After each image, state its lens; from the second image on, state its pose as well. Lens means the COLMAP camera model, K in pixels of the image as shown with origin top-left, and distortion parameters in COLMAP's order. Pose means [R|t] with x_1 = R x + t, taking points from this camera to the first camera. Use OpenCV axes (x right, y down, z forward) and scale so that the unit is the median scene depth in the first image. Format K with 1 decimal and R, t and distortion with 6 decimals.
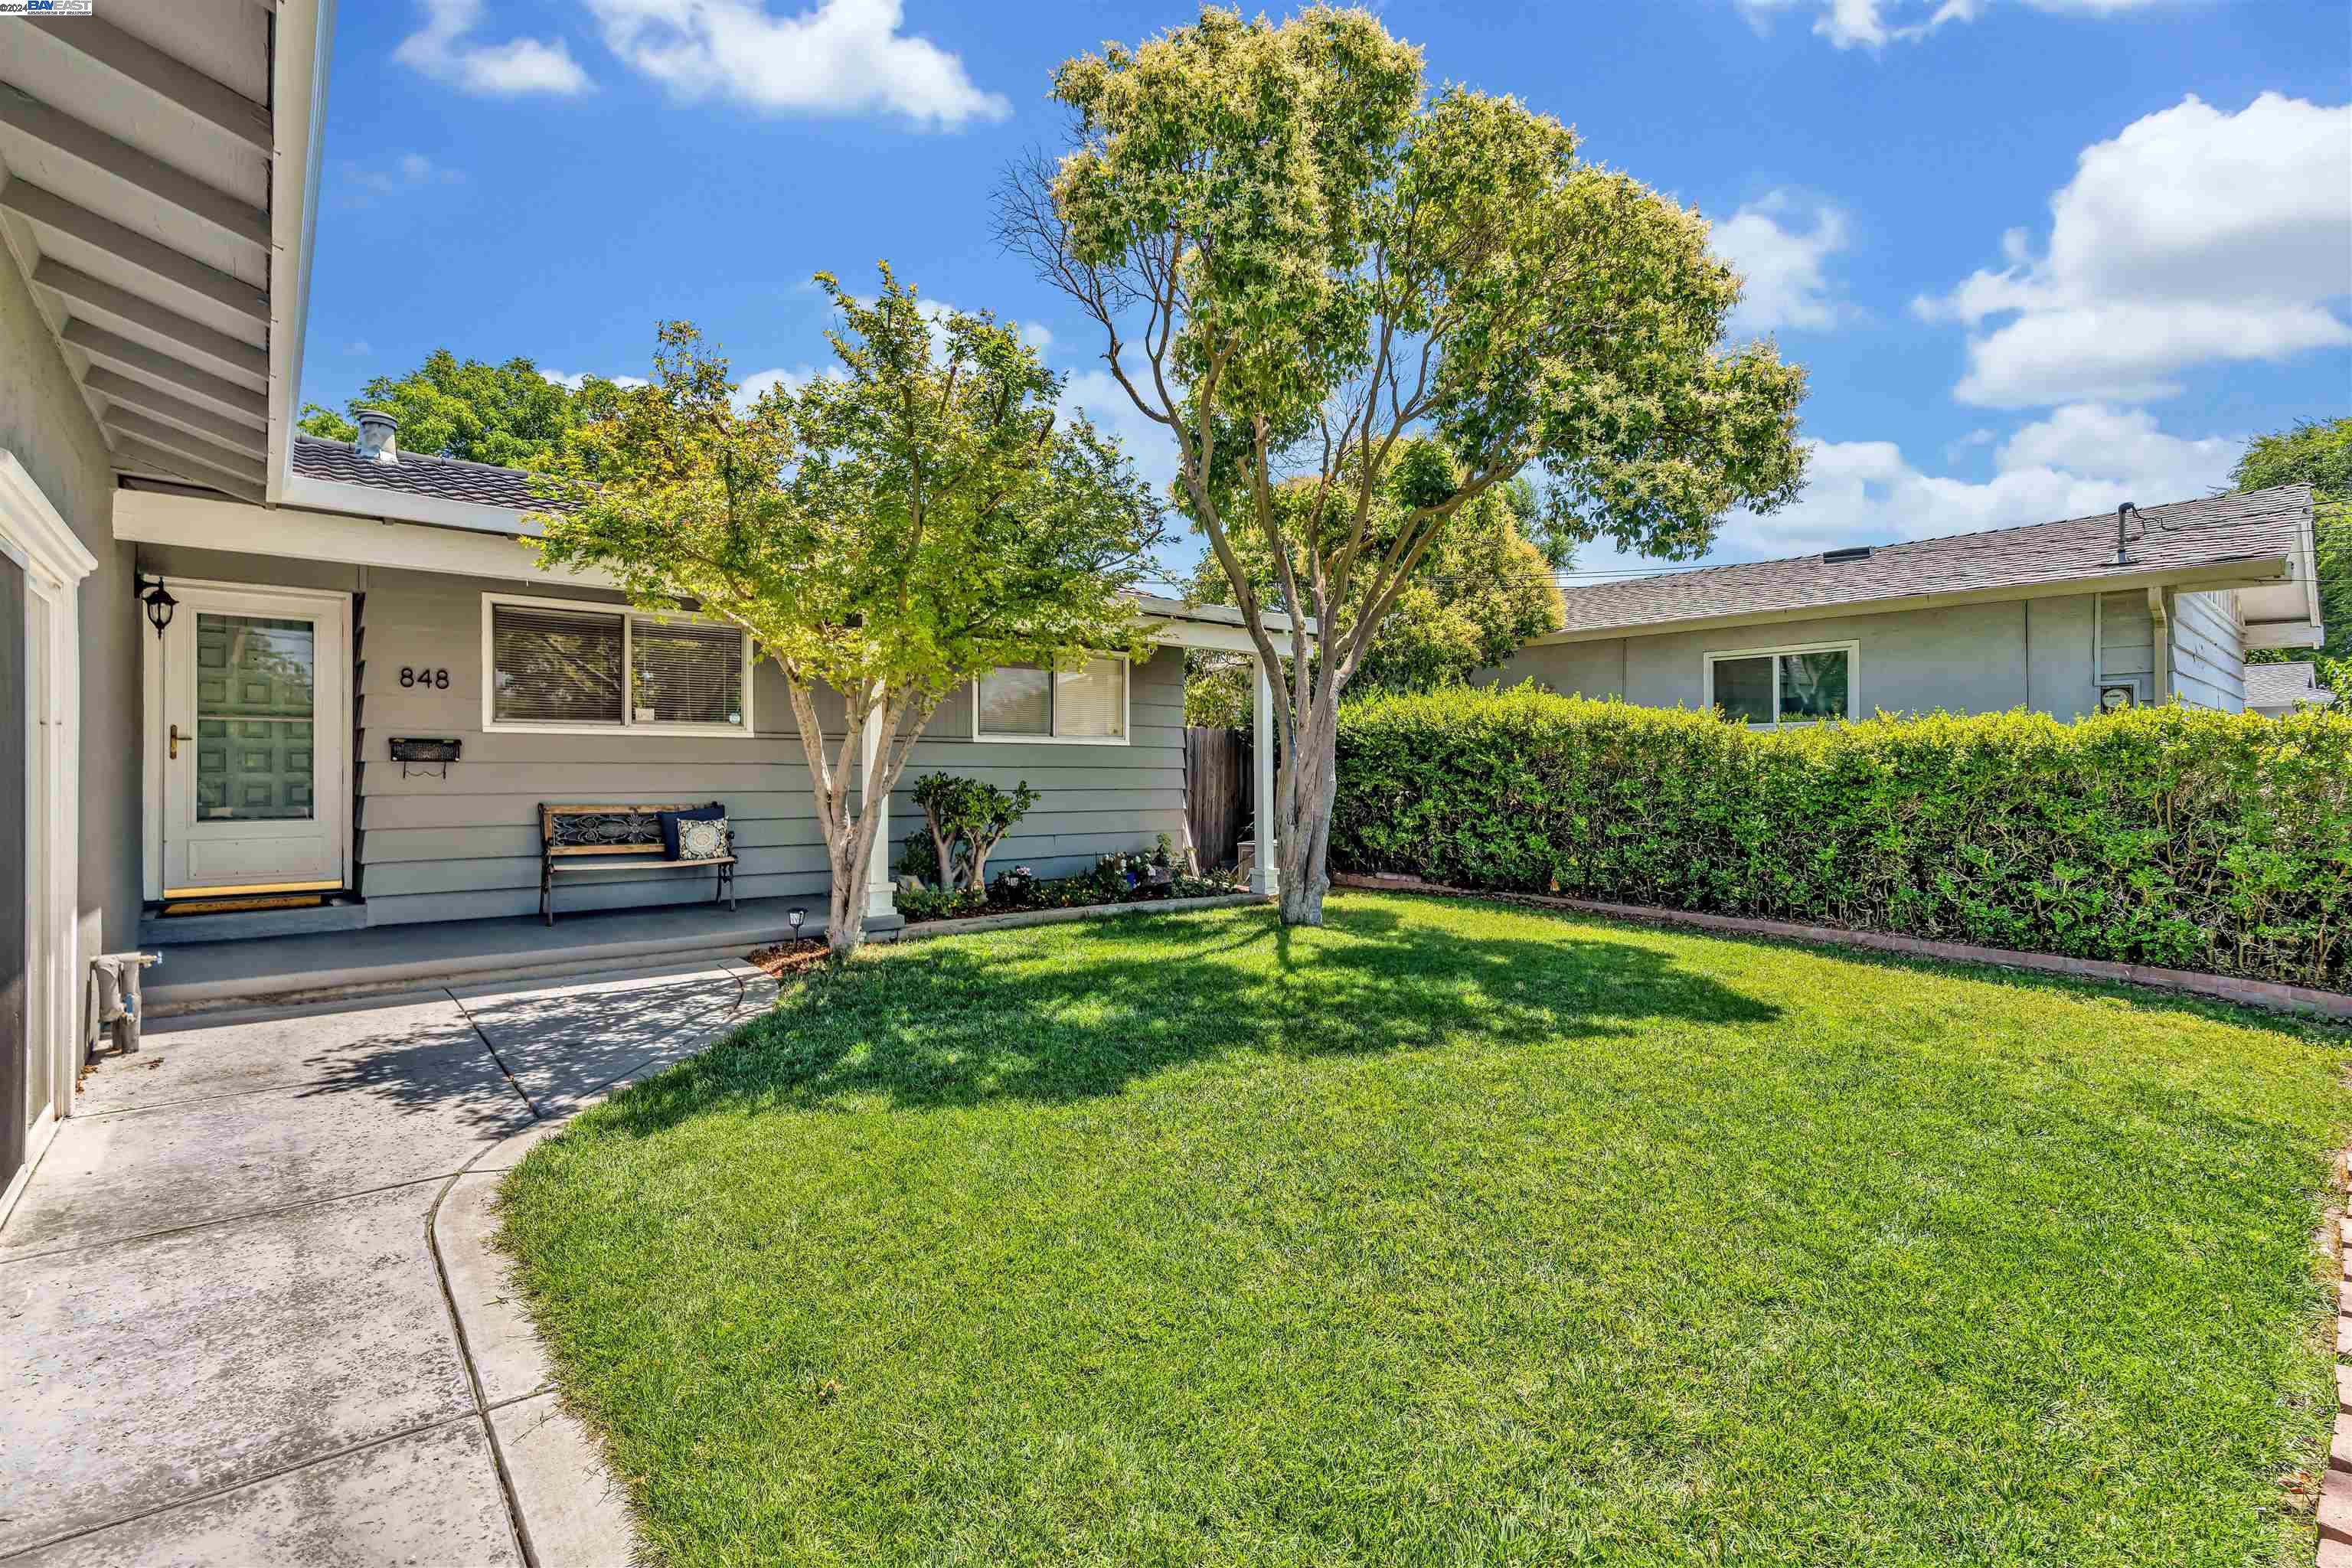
lens RADIAL K [[1088.2, 0, 1170.0], [0, 1088.2, 775.8], [0, 0, 1]] dist [0.002644, 0.001207]
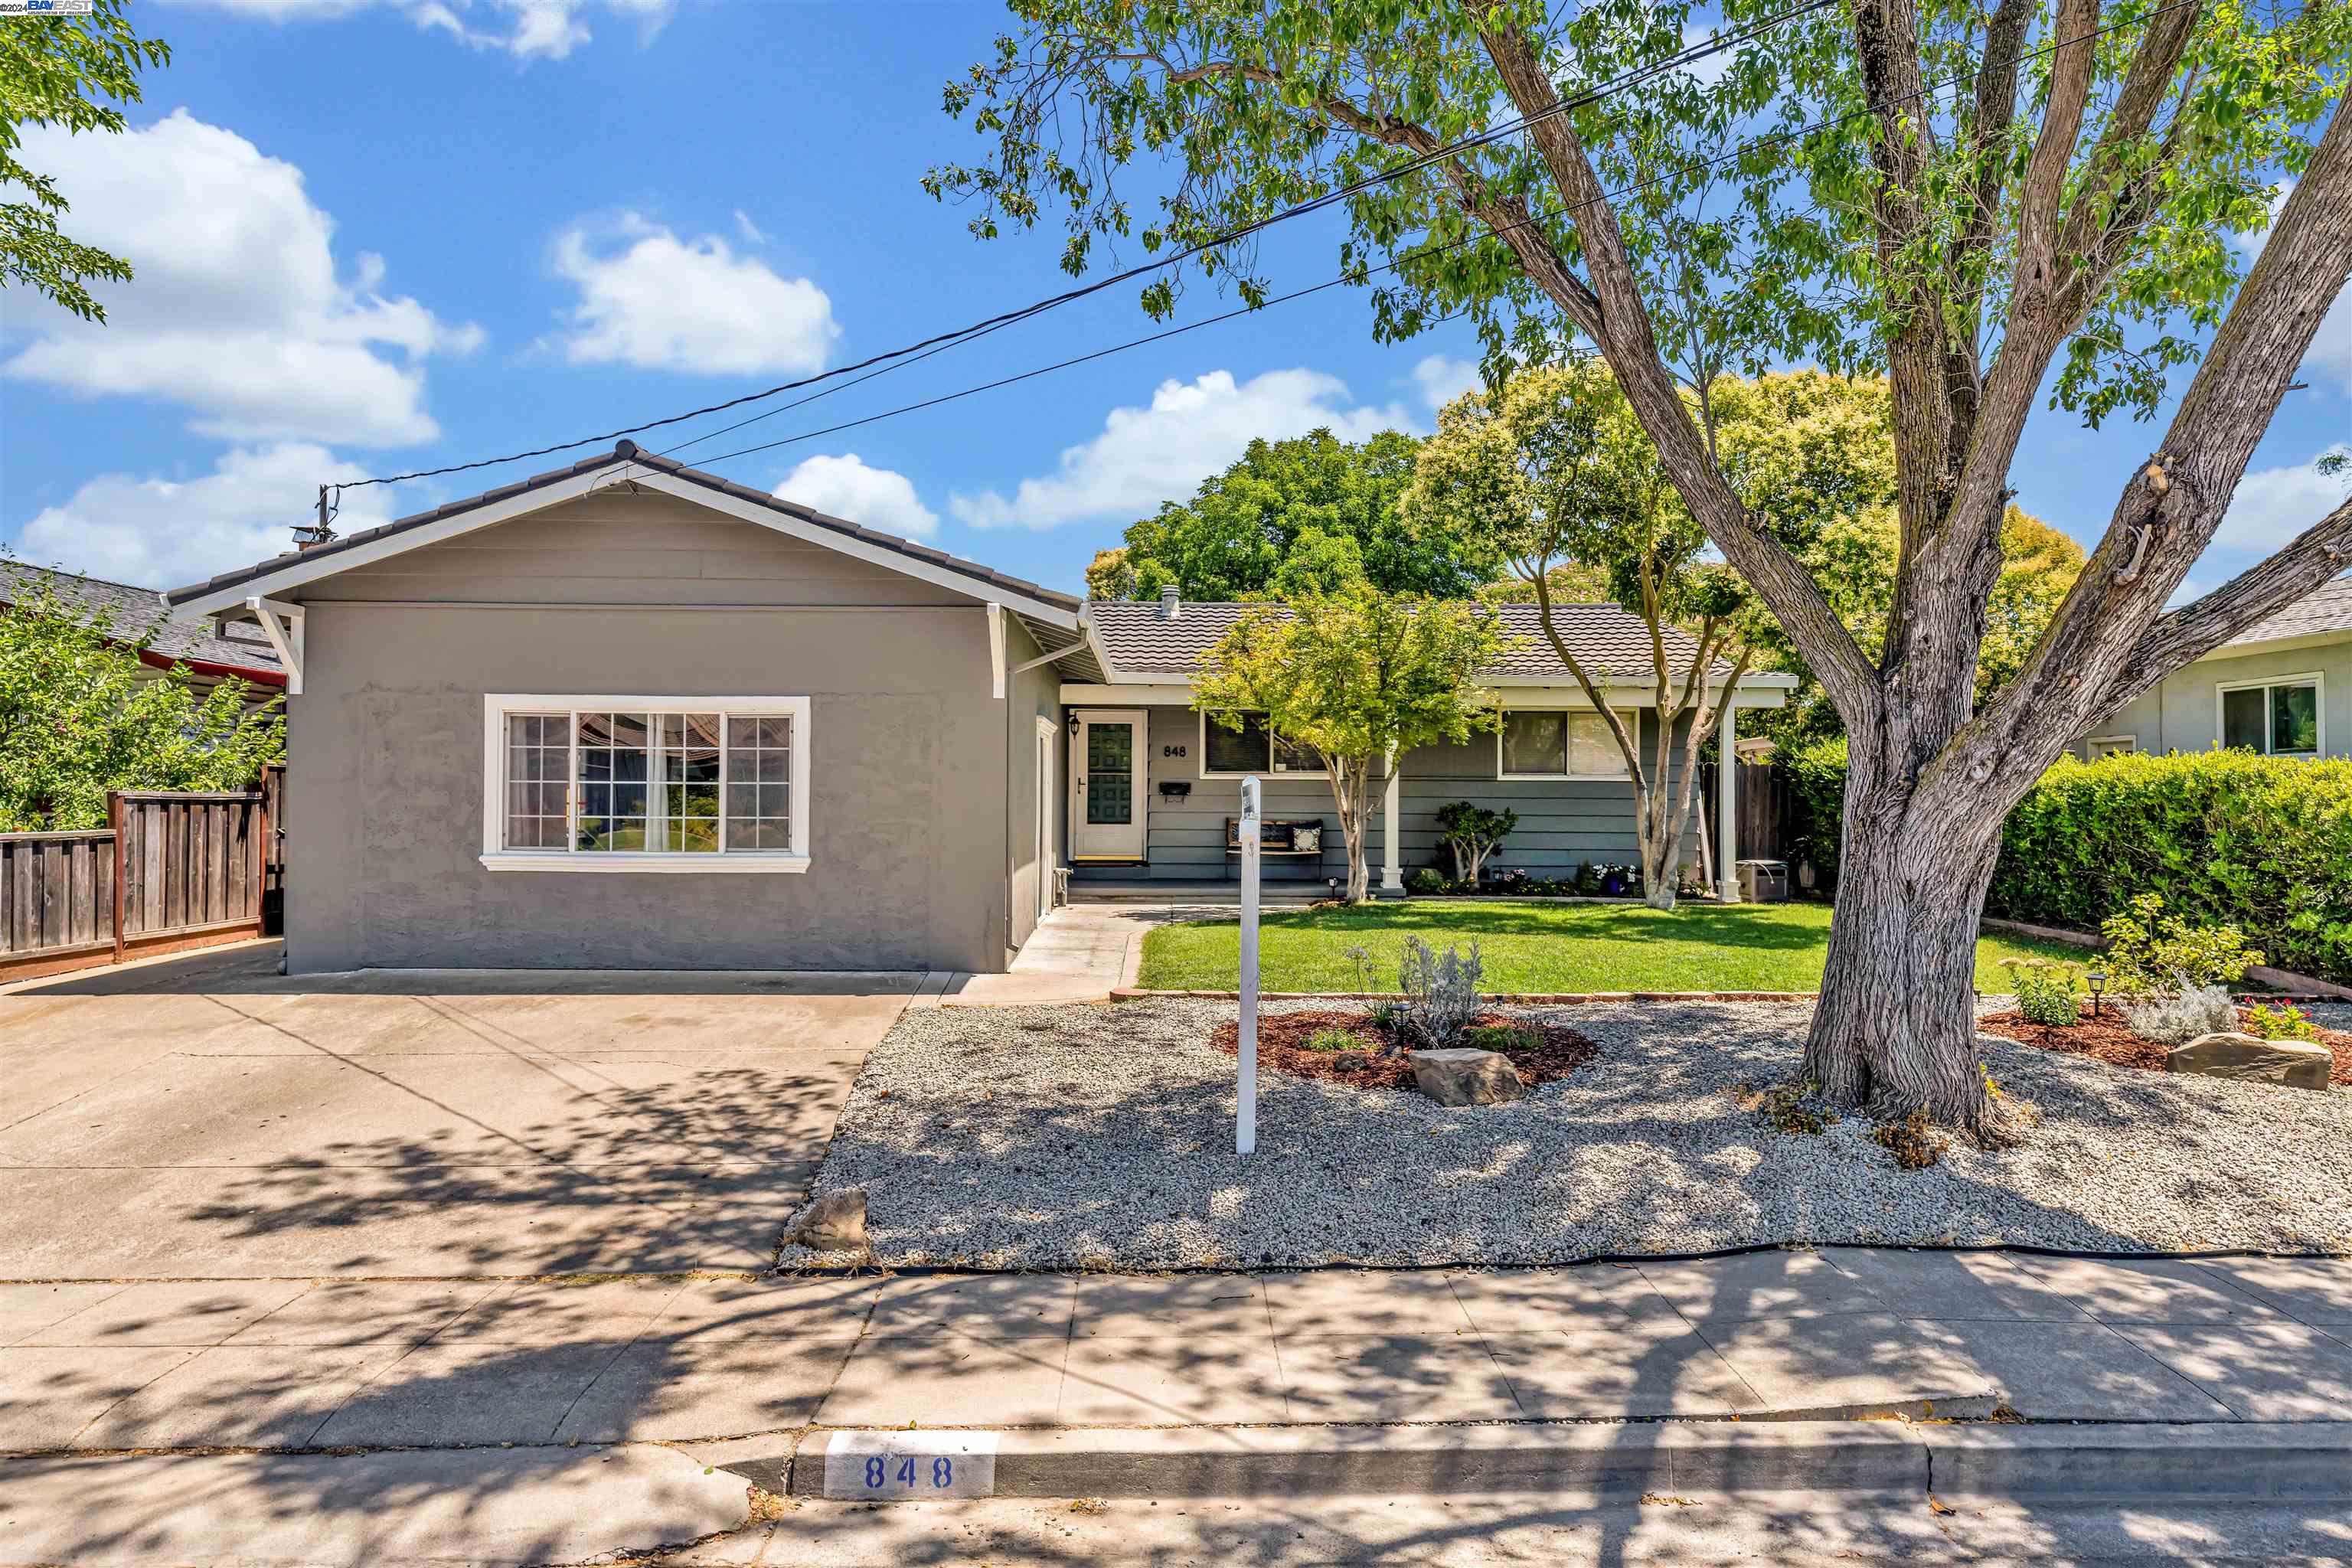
lens RADIAL K [[1325.4, 0, 1176.0], [0, 1325.4, 784.0], [0, 0, 1]] dist [-0.000596, -0.000739]
pose [[0.780237, -0.005201, -0.625462, 0.759372], [-0.004223, 0.999899, -0.013584, -0.000689], [0.625470, 0.013240, 0.780136, -0.799939]]
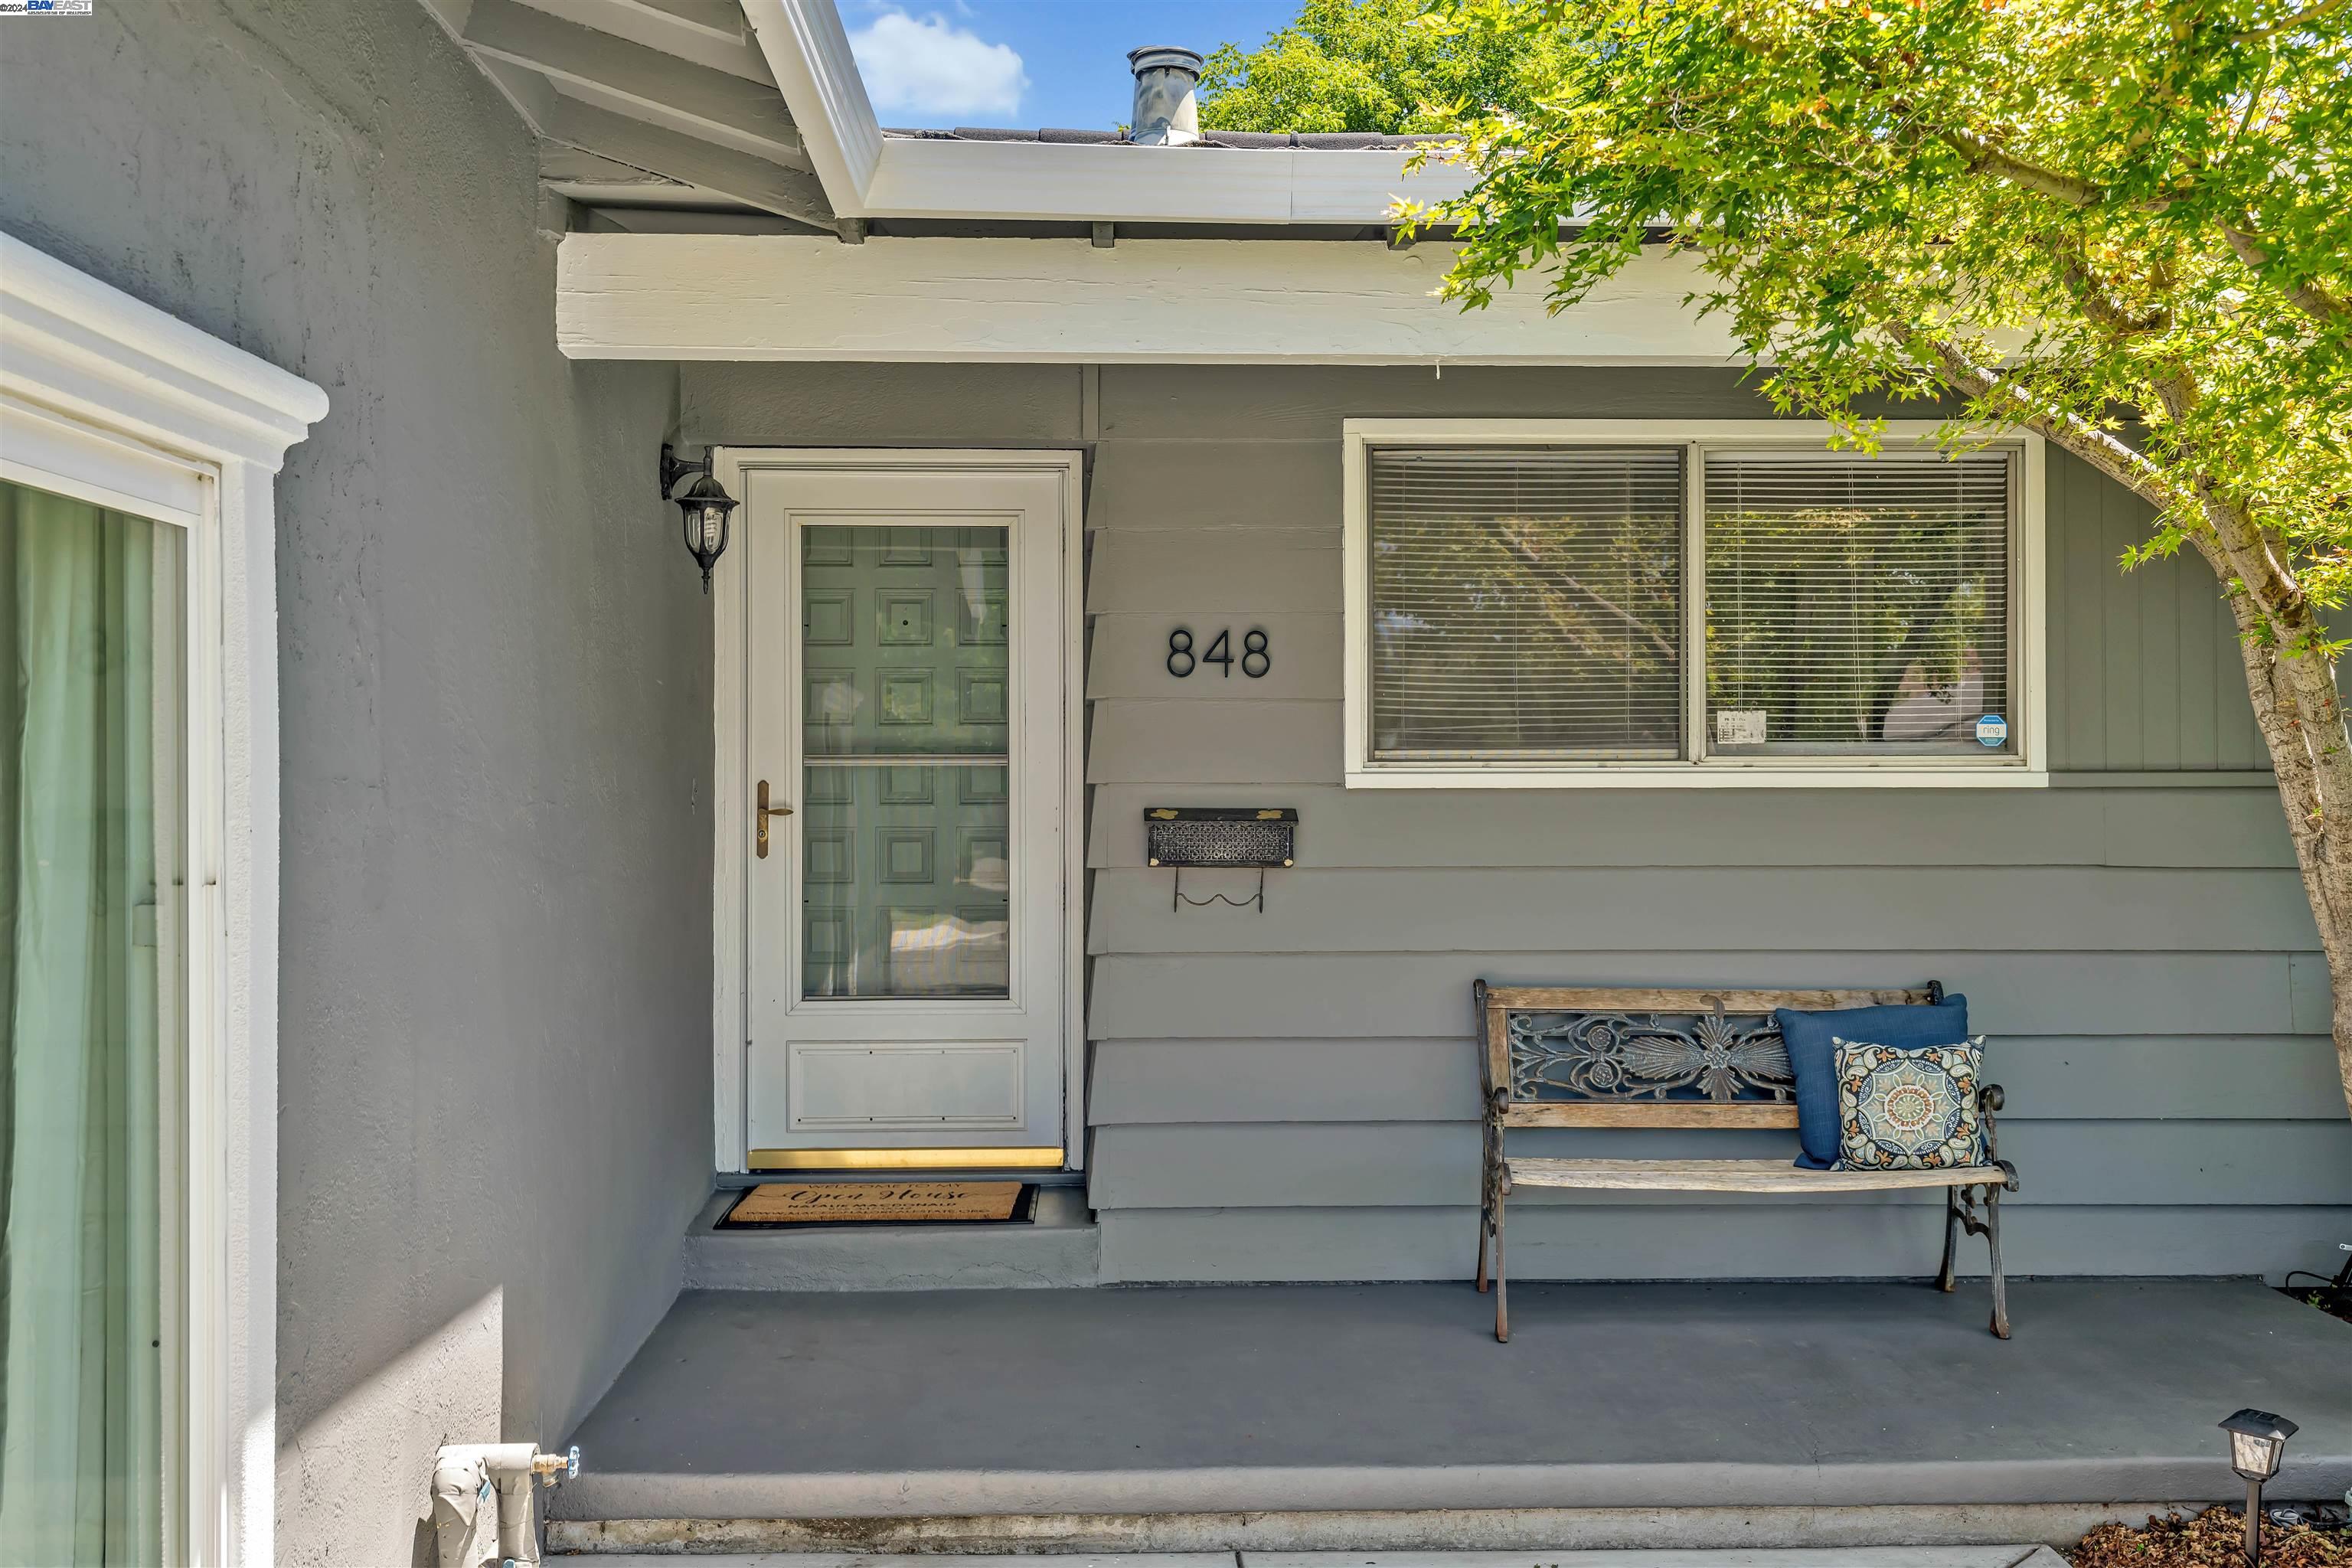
lens RADIAL K [[2418.3, 0, 1176.0], [0, 2418.3, 784.0], [0, 0, 1]] dist [0.001116, -0.006080]
pose [[0.791722, -0.003753, -0.610870, -0.167334], [0.001449, 0.999990, -0.004265, -0.038332], [0.610880, 0.002491, 0.791719, 0.303799]]
